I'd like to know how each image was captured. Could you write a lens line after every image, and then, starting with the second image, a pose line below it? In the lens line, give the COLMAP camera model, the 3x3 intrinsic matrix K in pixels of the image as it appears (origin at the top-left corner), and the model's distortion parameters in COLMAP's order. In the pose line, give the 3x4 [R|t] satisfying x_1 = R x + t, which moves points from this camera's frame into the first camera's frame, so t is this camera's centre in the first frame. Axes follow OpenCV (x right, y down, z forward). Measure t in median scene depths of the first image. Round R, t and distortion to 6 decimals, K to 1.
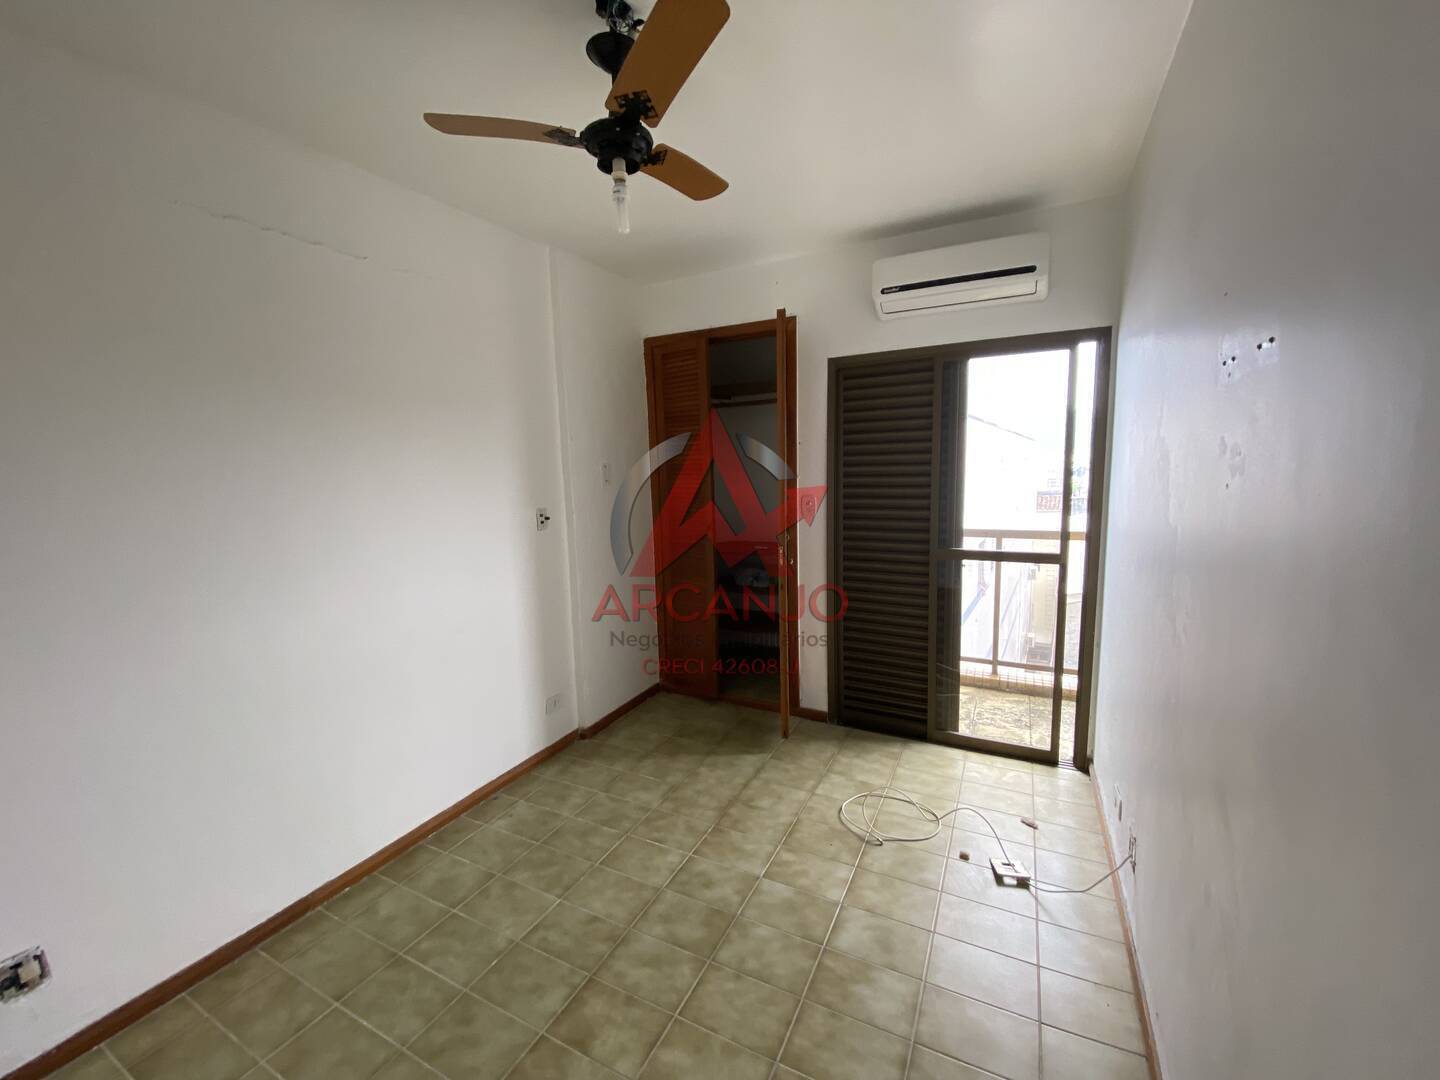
lens RADIAL K [[580.9, 0, 709.7], [0, 580.9, 540.3], [0, 0, 1]] dist [-0.000571, -0.001146]
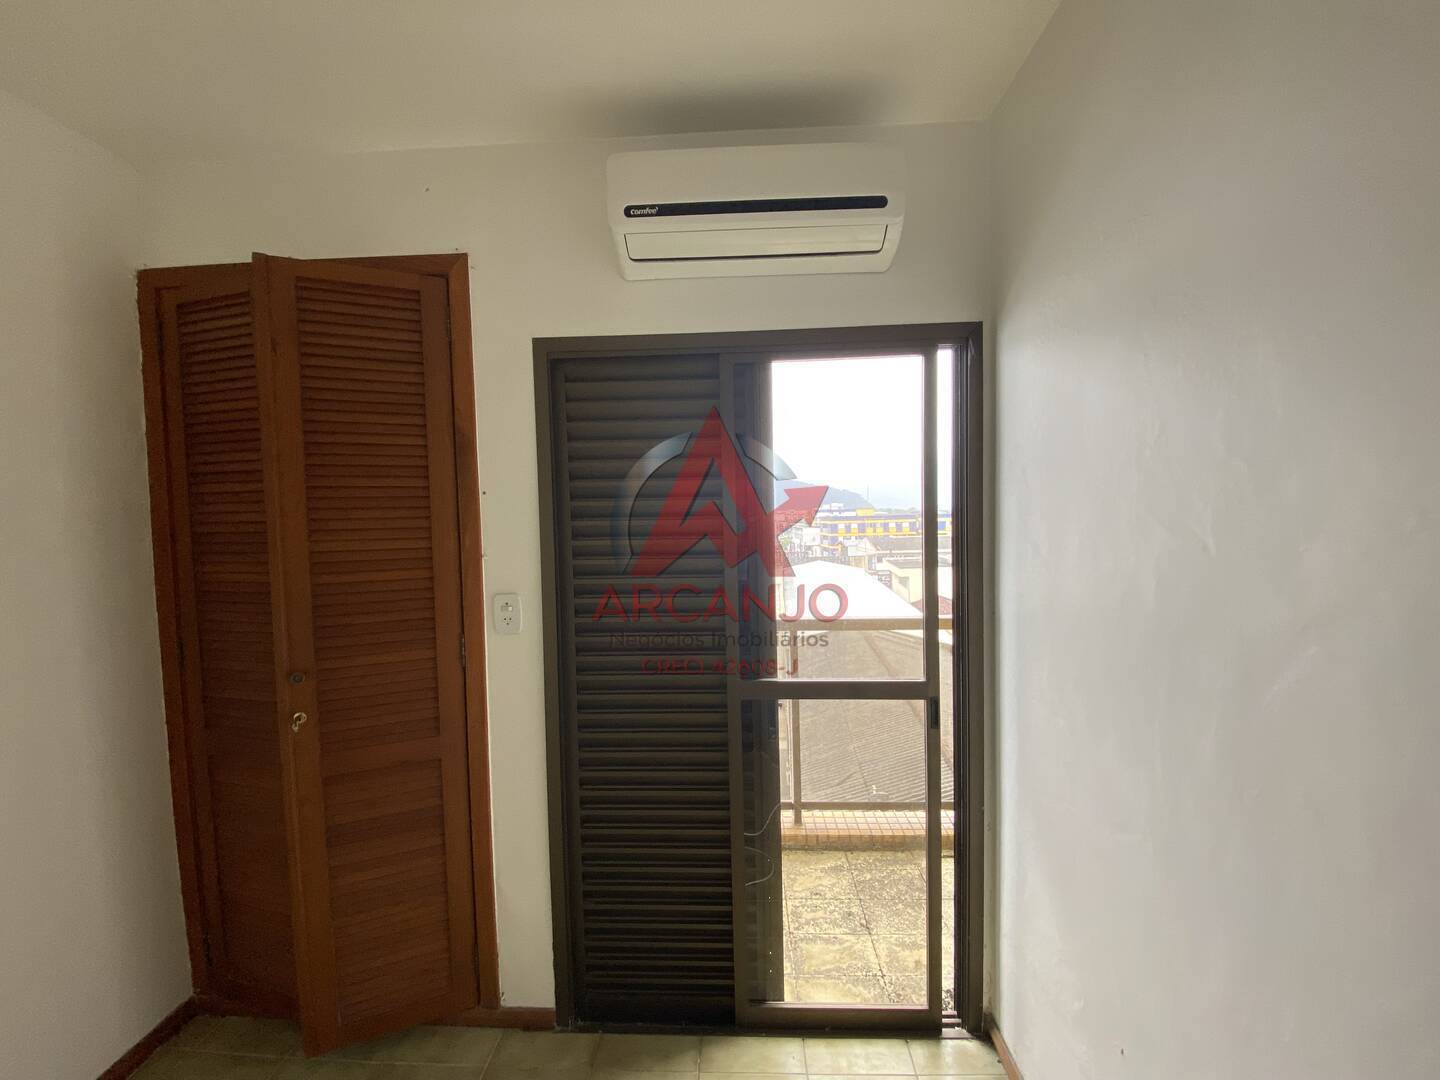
lens RADIAL K [[580.9, 0, 716.4], [0, 580.9, 548.1], [0, 0, 1]] dist [-0.000571, -0.001146]
pose [[0.898512, -0.022224, 0.438386, 0.127087], [0.052854, 0.996929, -0.057790, -0.087264], [-0.435755, 0.075095, 0.896927, 0.491489]]
